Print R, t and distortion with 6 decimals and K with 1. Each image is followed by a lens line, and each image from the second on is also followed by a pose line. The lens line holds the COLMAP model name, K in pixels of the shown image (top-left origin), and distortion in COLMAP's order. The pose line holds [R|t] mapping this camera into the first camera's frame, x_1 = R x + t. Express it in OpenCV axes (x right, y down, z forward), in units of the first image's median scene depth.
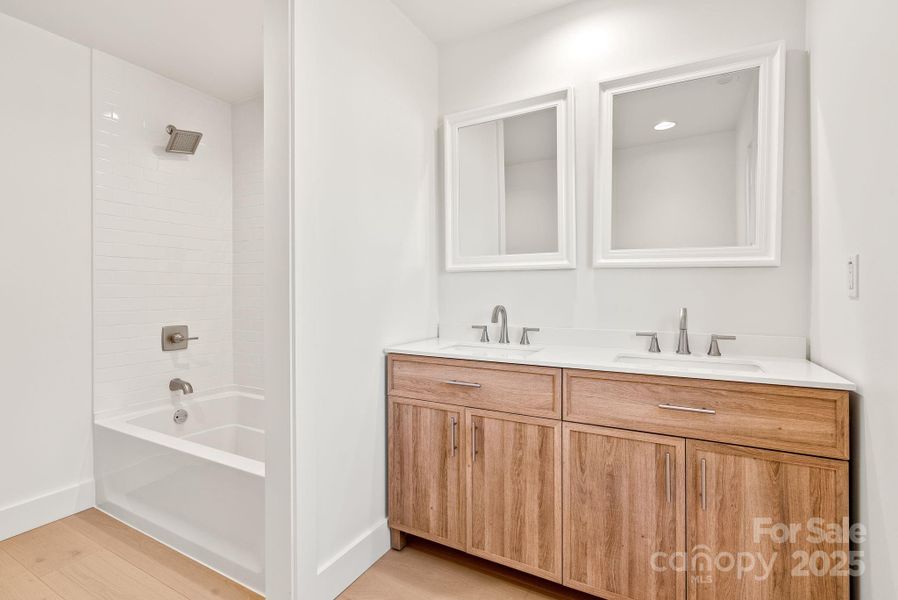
lens RADIAL K [[414.3, 0, 448.7], [0, 414.3, 296.6], [0, 0, 1]] dist [0.003392, 0.000617]
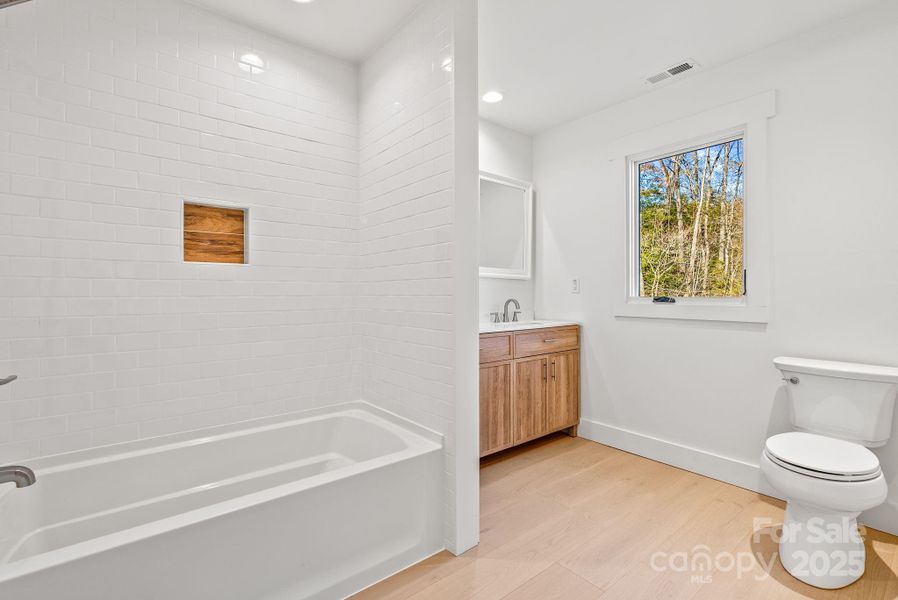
lens RADIAL K [[414.3, 0, 448.7], [0, 414.3, 296.6], [0, 0, 1]] dist [0.003392, 0.000617]
pose [[0.381183, -0.008029, 0.924465, -1.593085], [0.004331, 0.999967, 0.006899, 0.003817], [-0.924489, 0.001374, 0.381205, 0.565977]]
